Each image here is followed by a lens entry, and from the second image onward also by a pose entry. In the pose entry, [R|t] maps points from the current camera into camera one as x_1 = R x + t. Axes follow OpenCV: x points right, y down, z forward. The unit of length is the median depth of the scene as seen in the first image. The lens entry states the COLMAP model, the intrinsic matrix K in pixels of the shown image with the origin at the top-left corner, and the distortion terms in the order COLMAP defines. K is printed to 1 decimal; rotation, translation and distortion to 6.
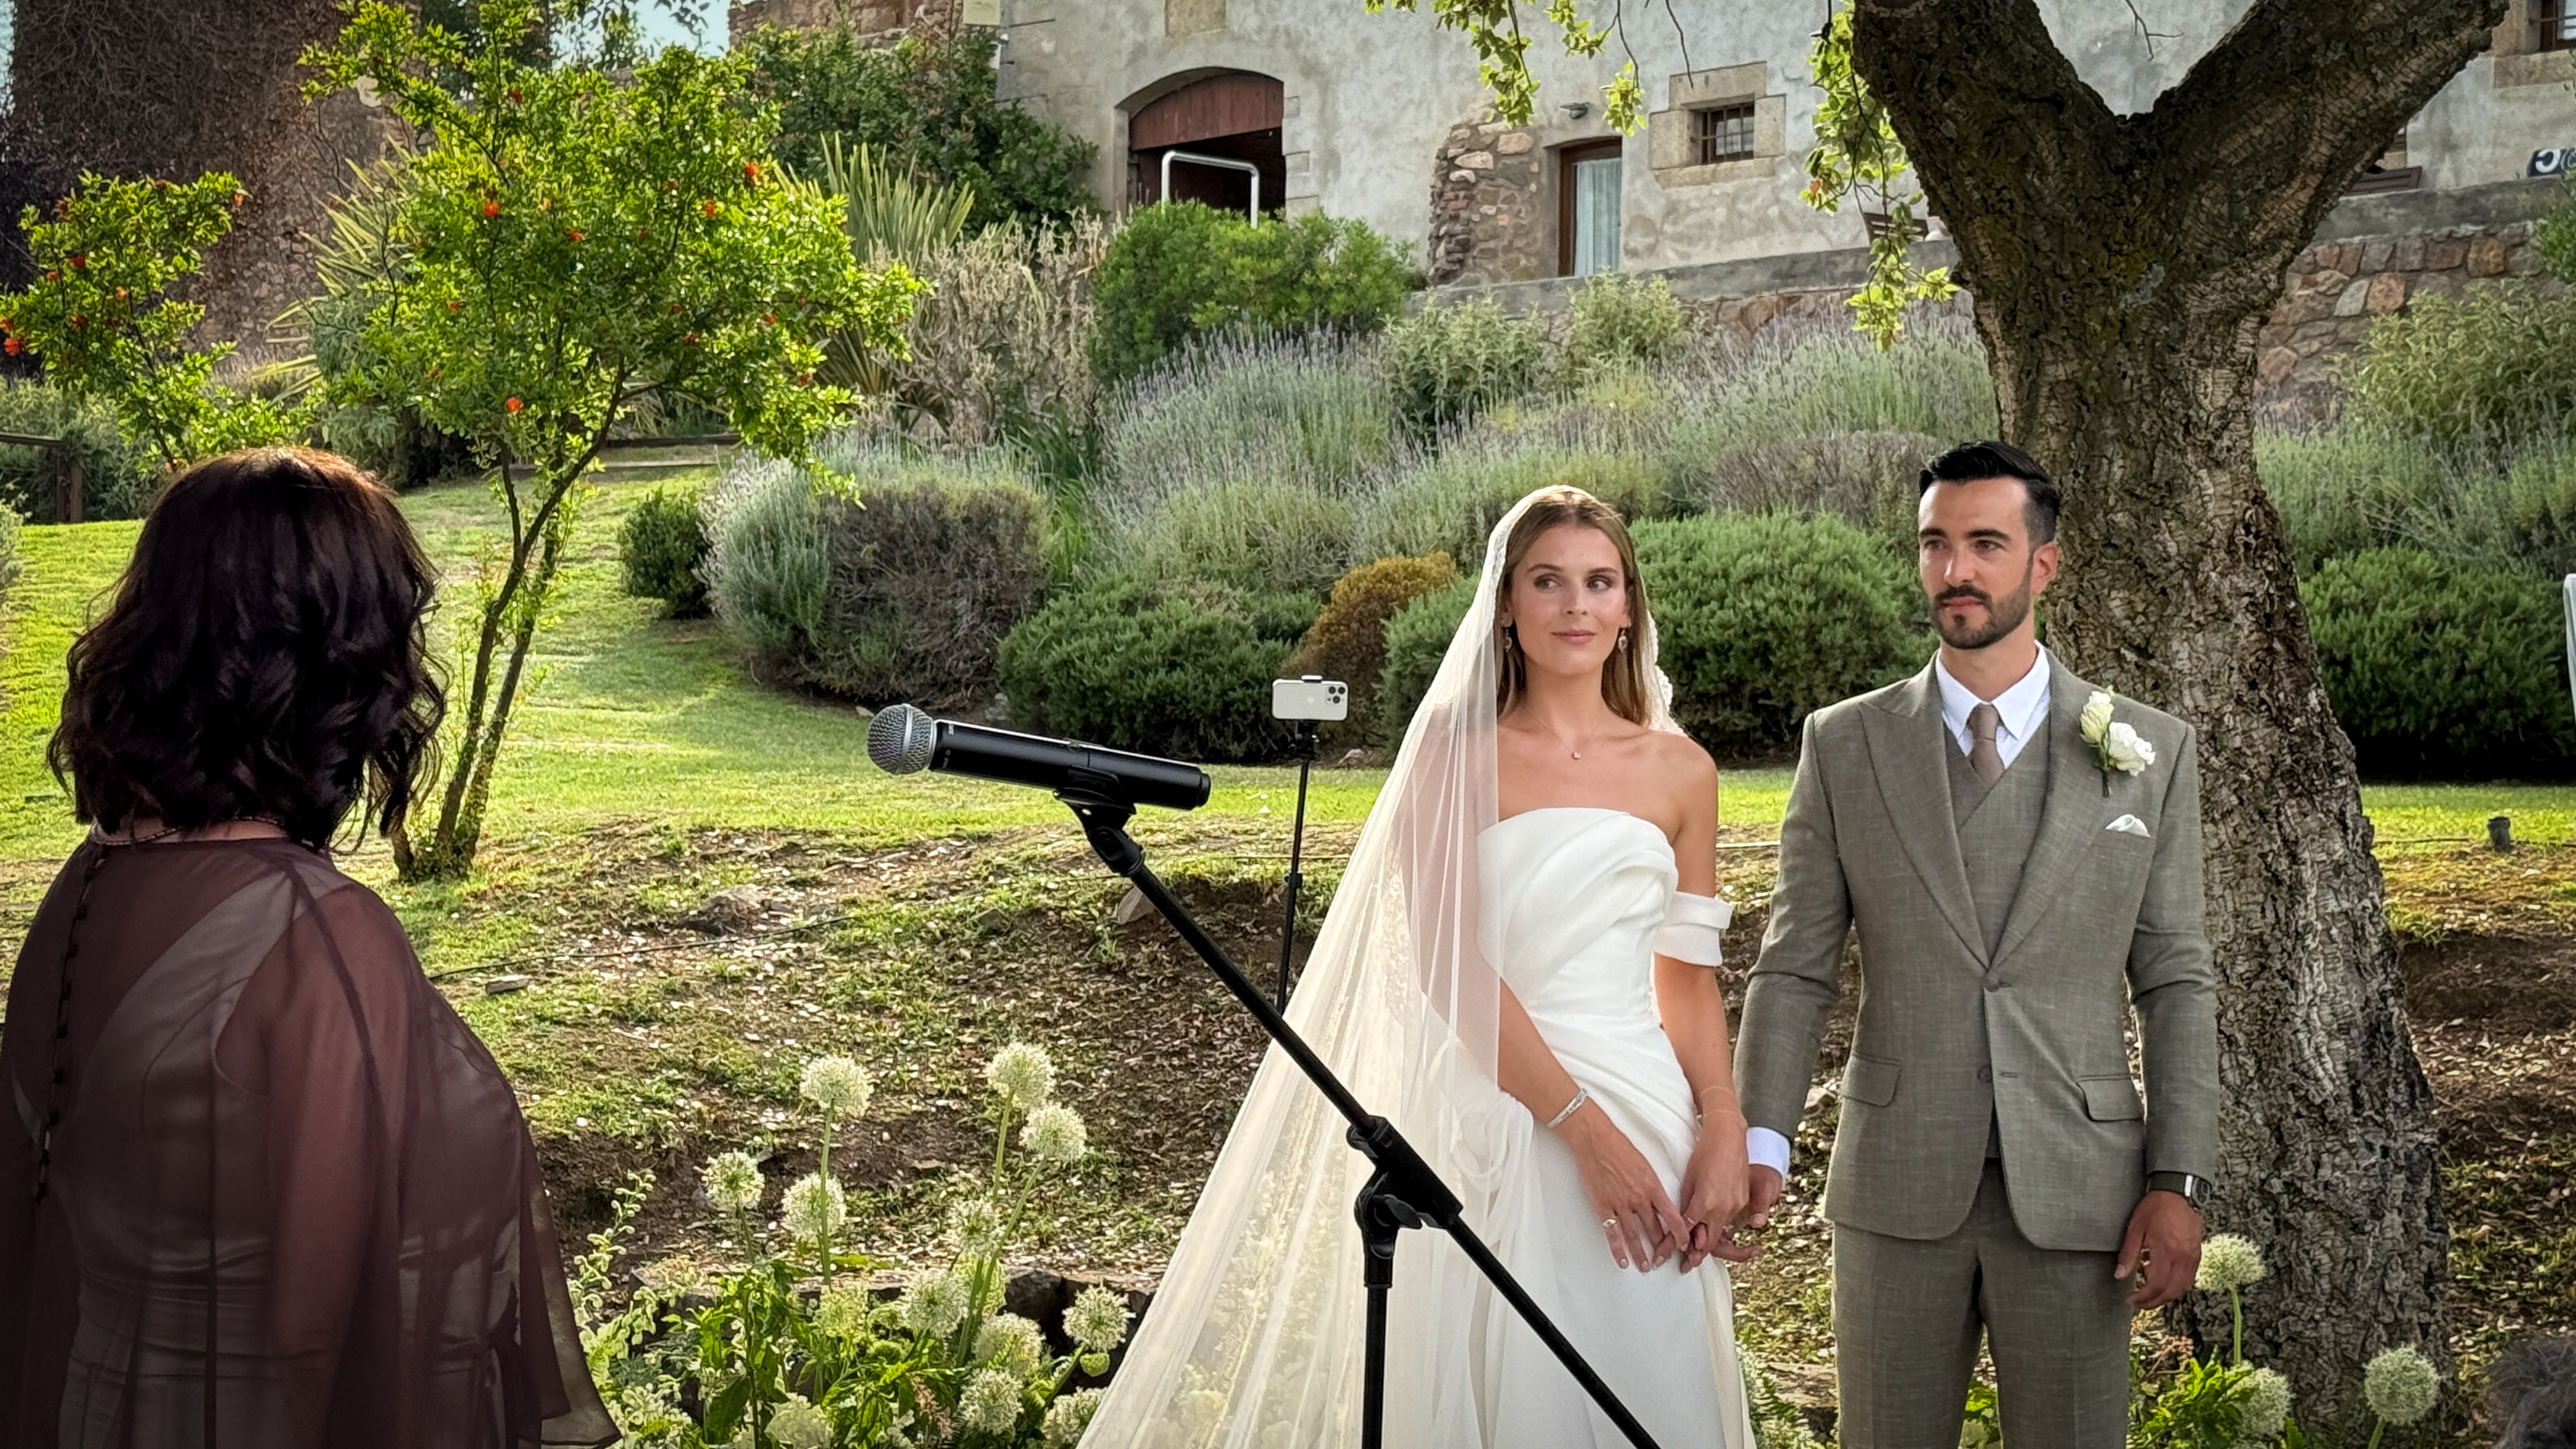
lens RADIAL K [[4536.8, 0, 1288.1], [0, 4536.8, 740.3], [0, 0, 1]] dist [0.133413, 0.000000]
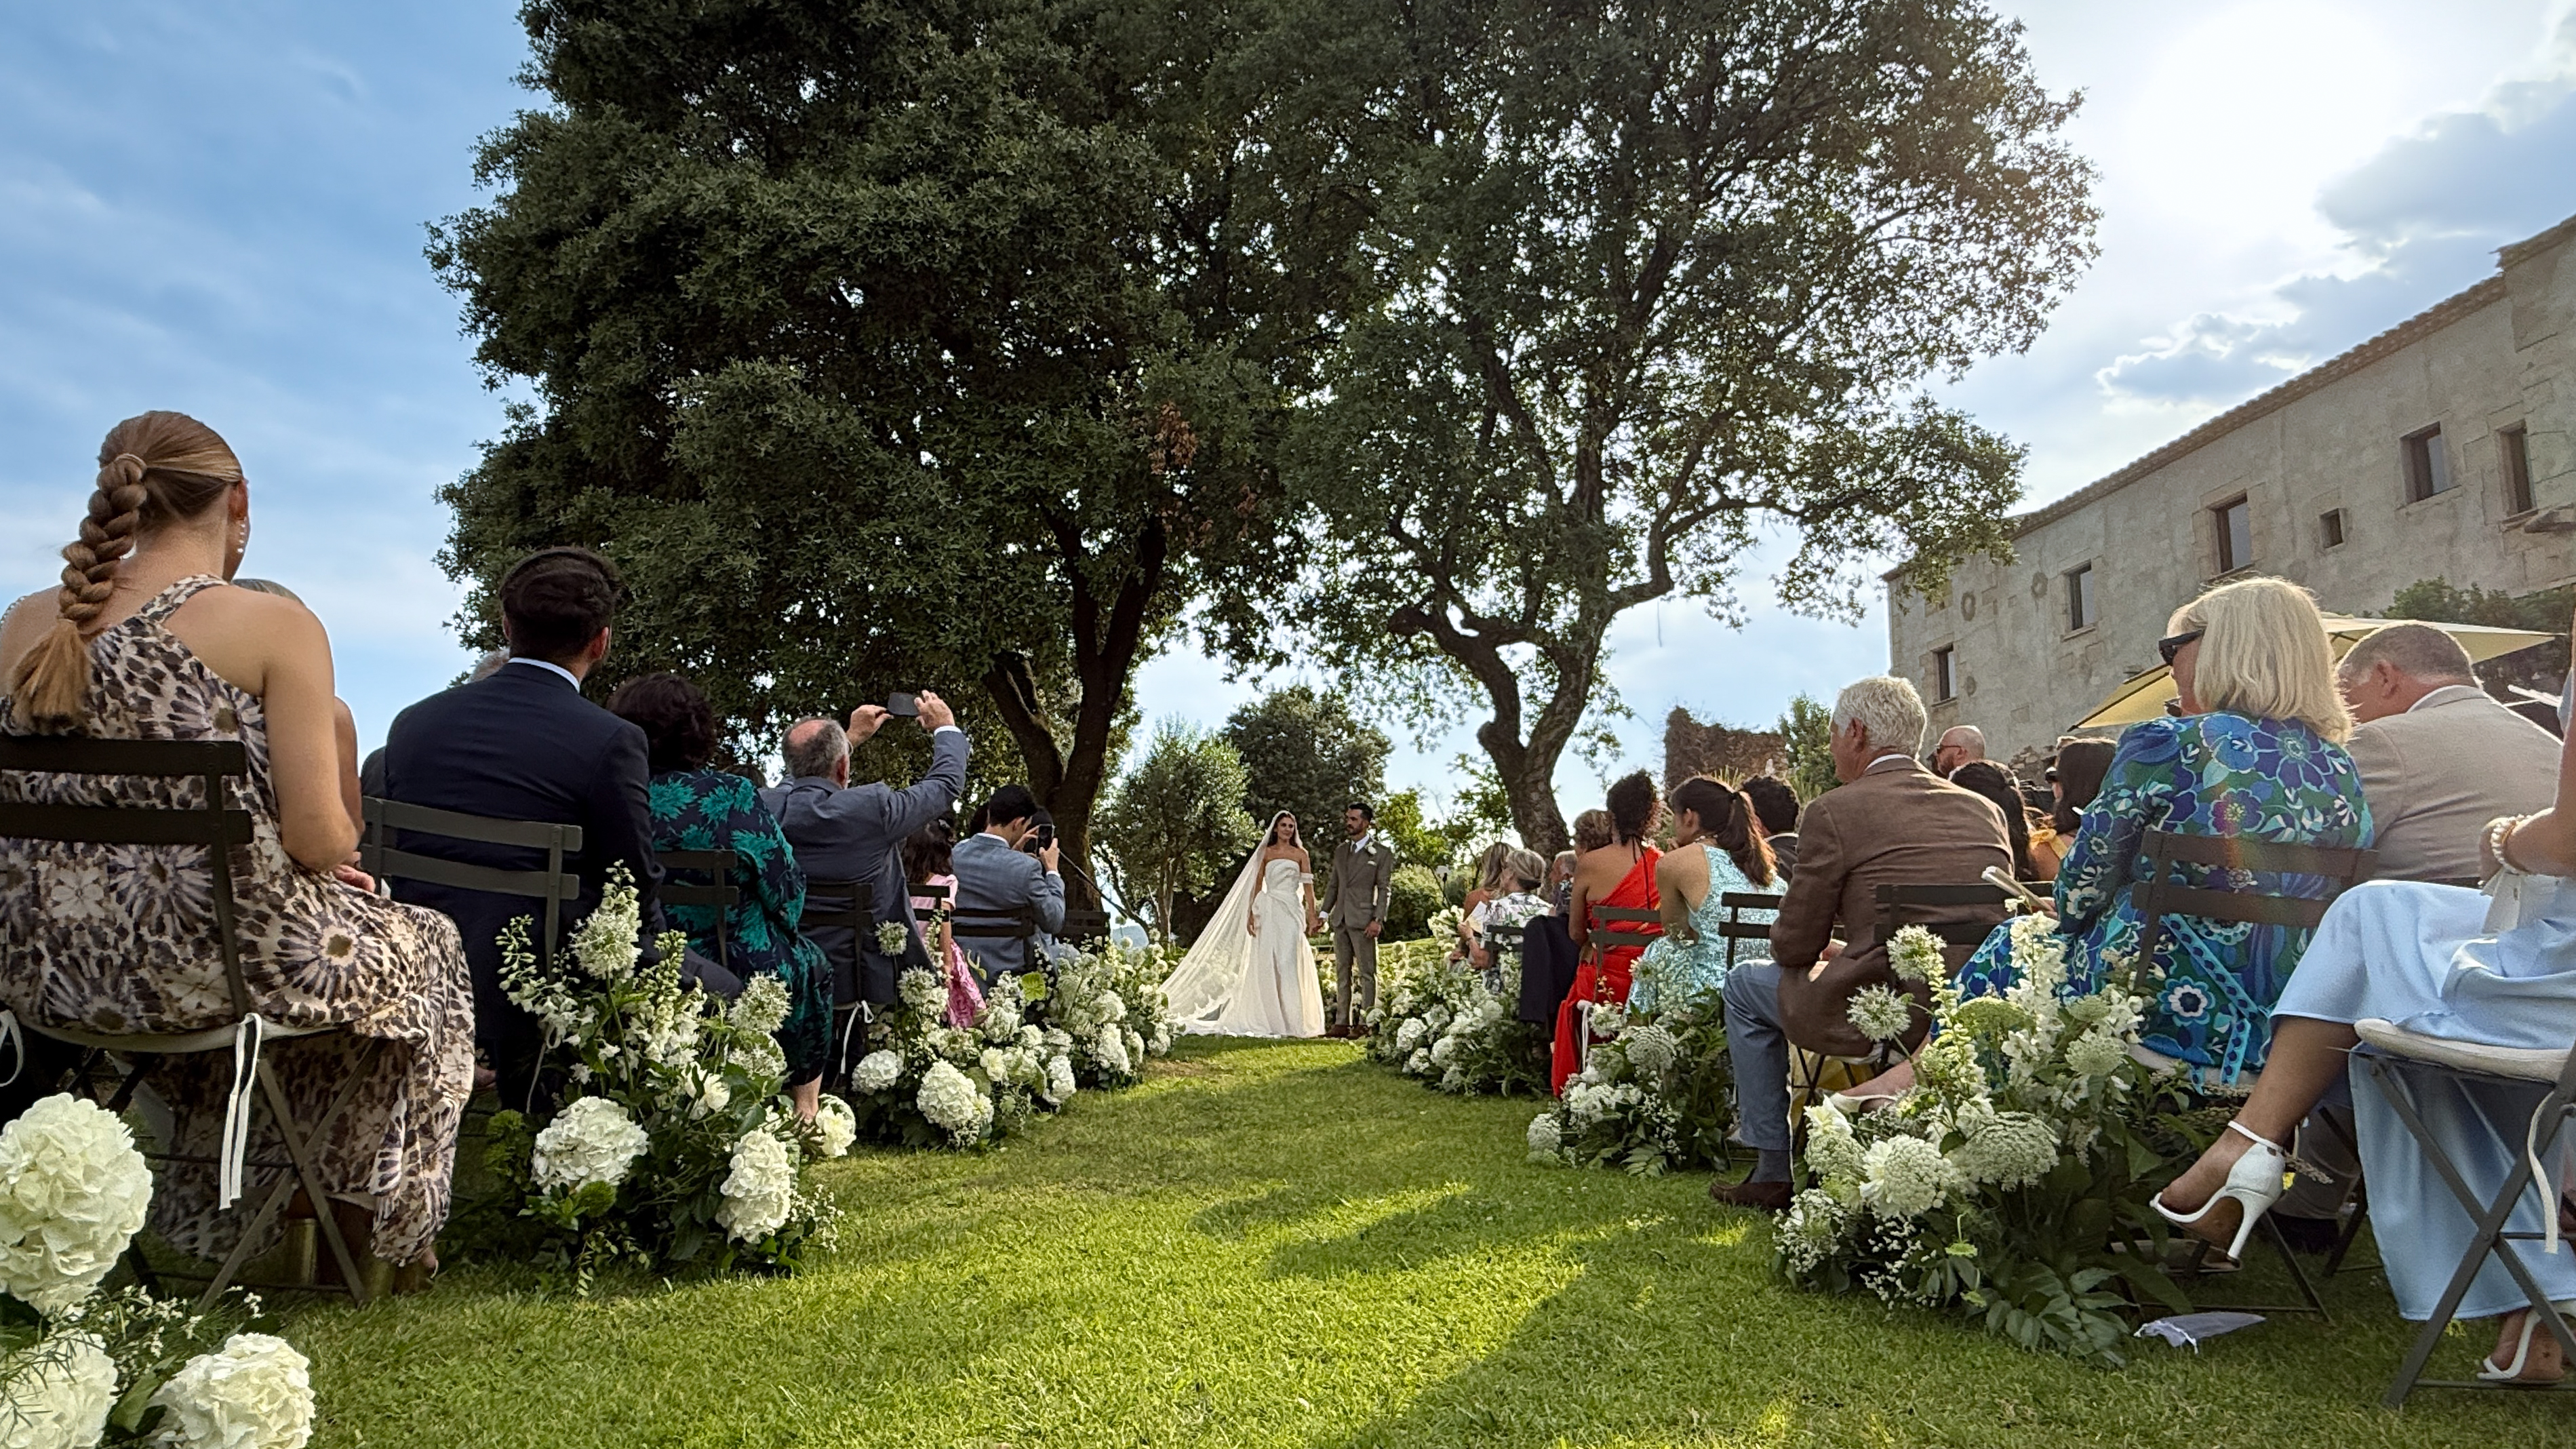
lens RADIAL K [[1450.6, 0, 1284.8], [0, 1450.6, 710.4], [0, 0, 1]] dist [-0.001788, 0.001226]
pose [[0.808998, -0.101930, -0.578906, 0.589724], [-0.012421, 0.981666, -0.190203, 0.092094], [0.587680, 0.161064, 0.792900, -0.321445]]
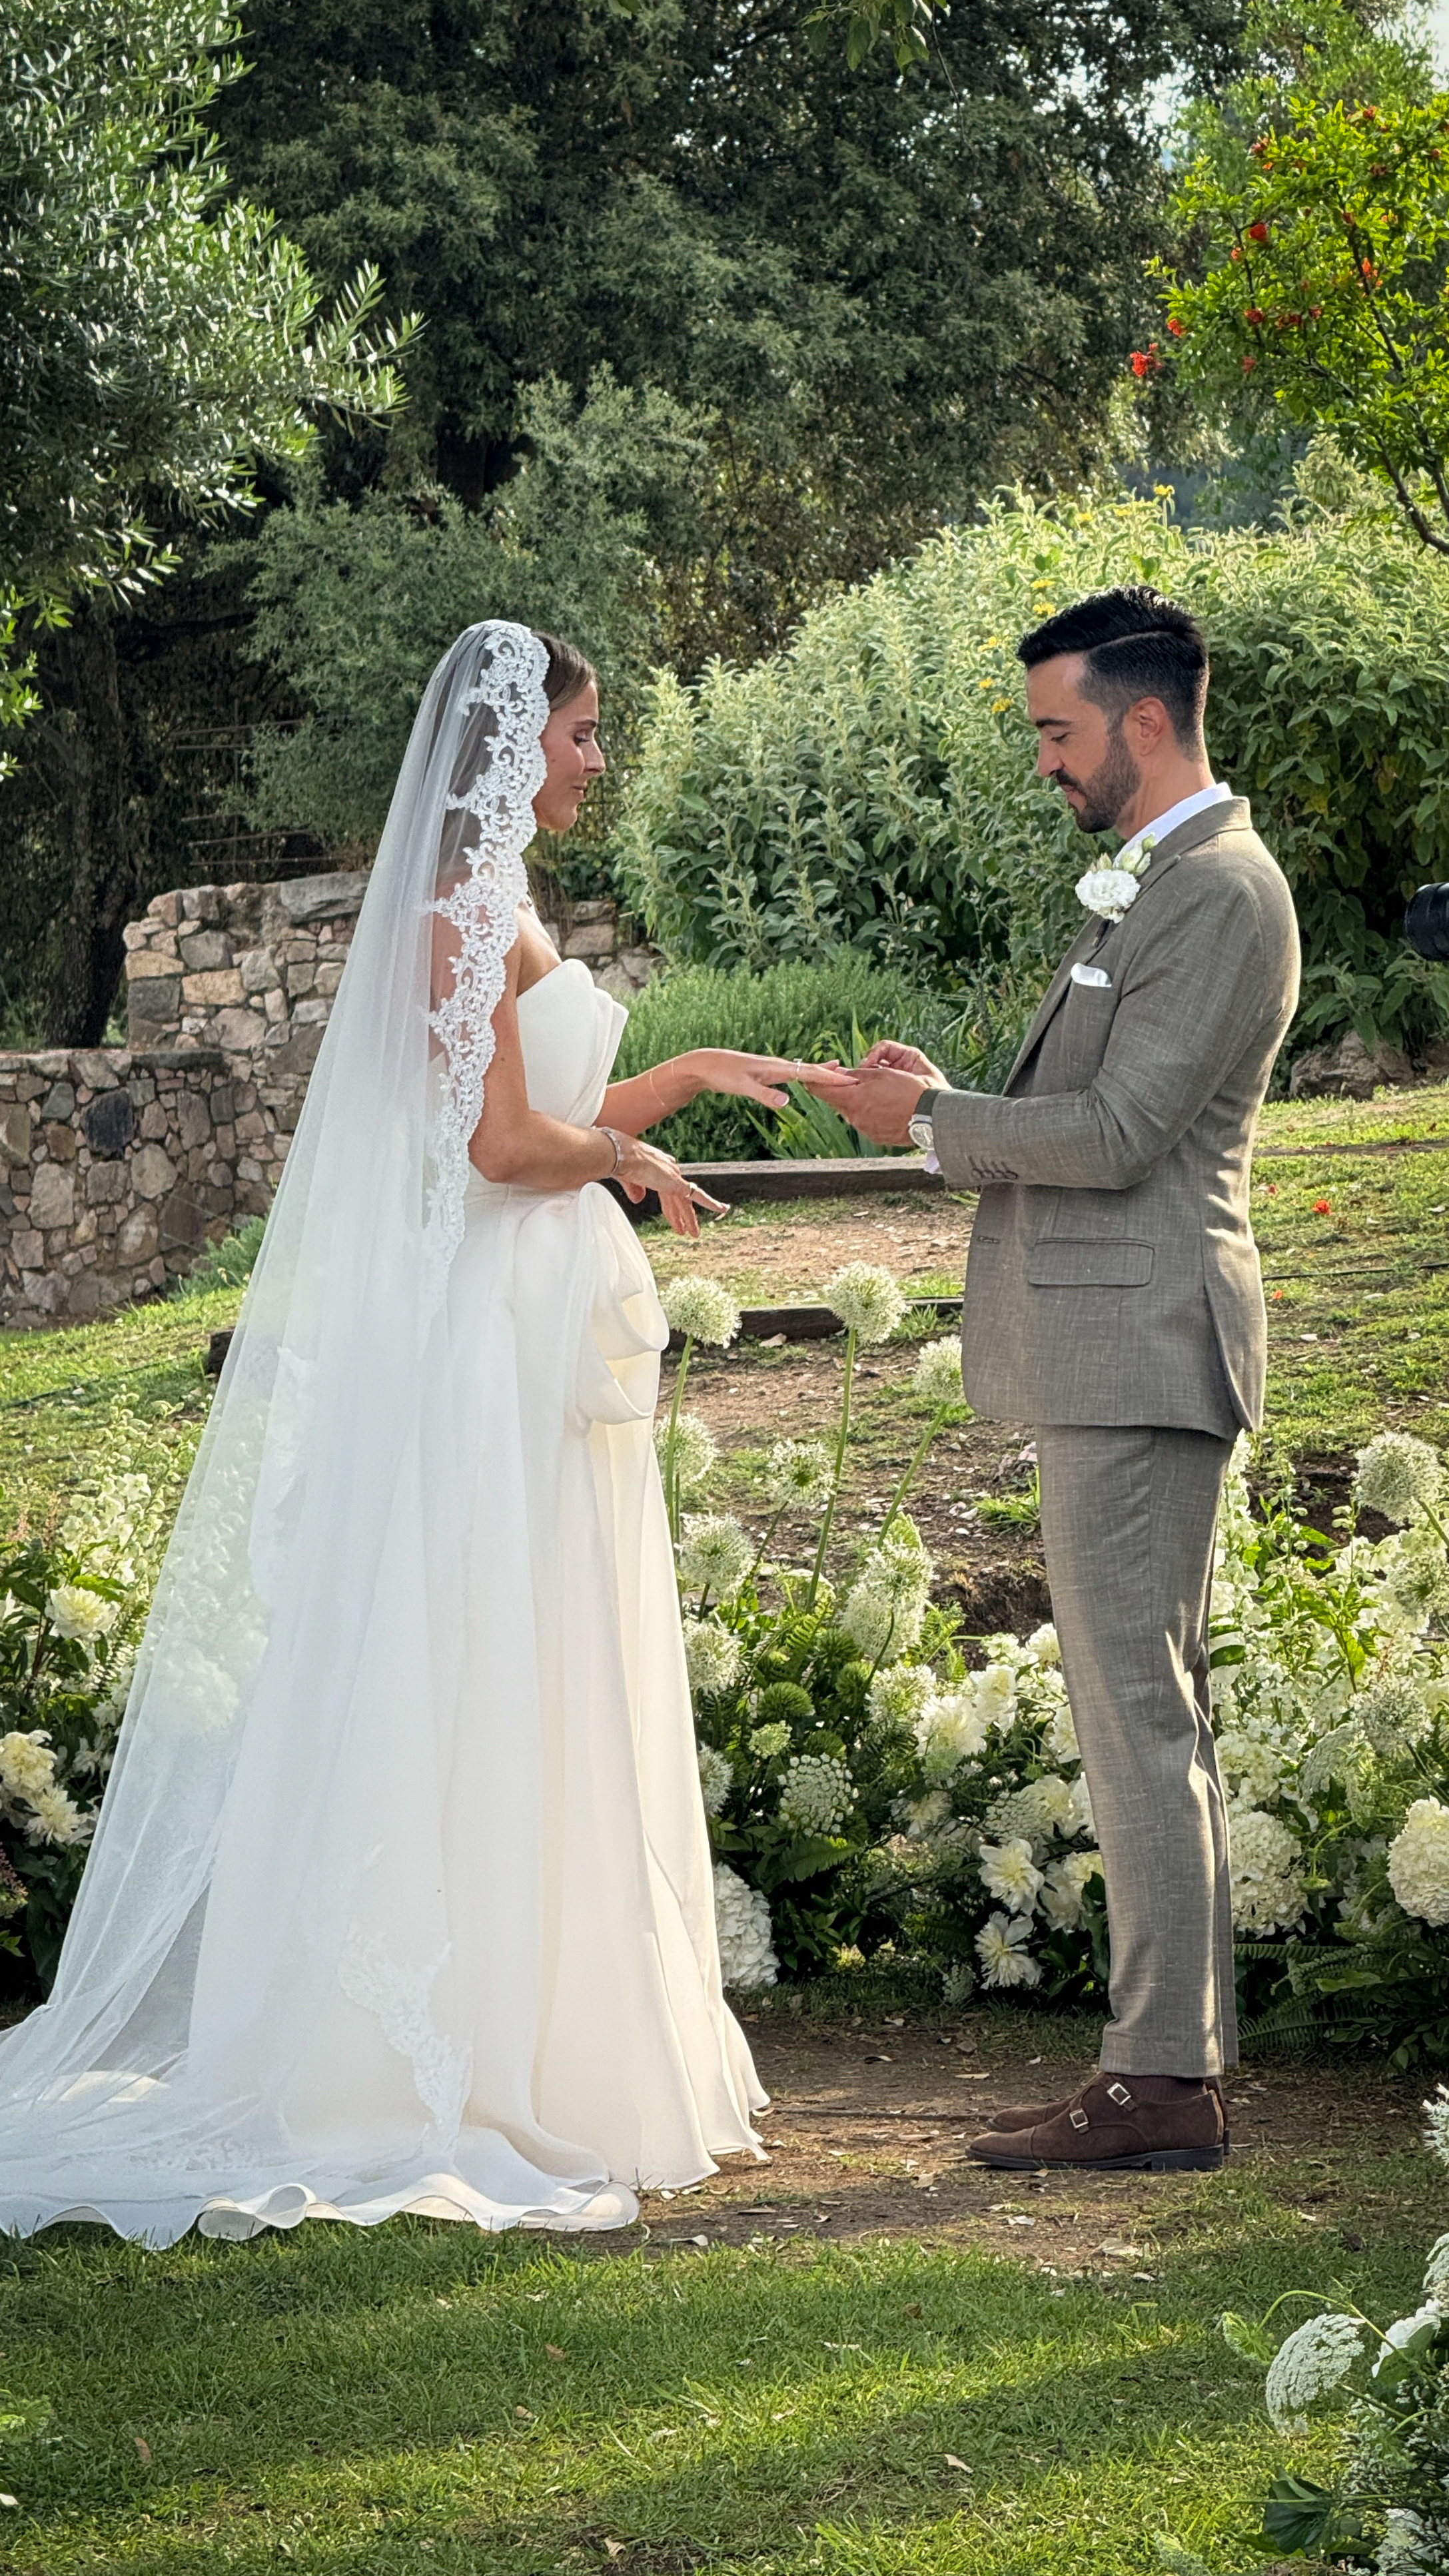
lens RADIAL K [[10142.0, 0, 723.3], [0, 10142.0, 1291.1], [0, 0, 1]] dist [-0.083439, 0.000000]
pose [[0.824323, 0.006500, -0.566083, 0.584564], [0.014527, 0.999362, 0.032628, 0.005901], [0.565934, -0.035120, 0.823702, -0.342923]]
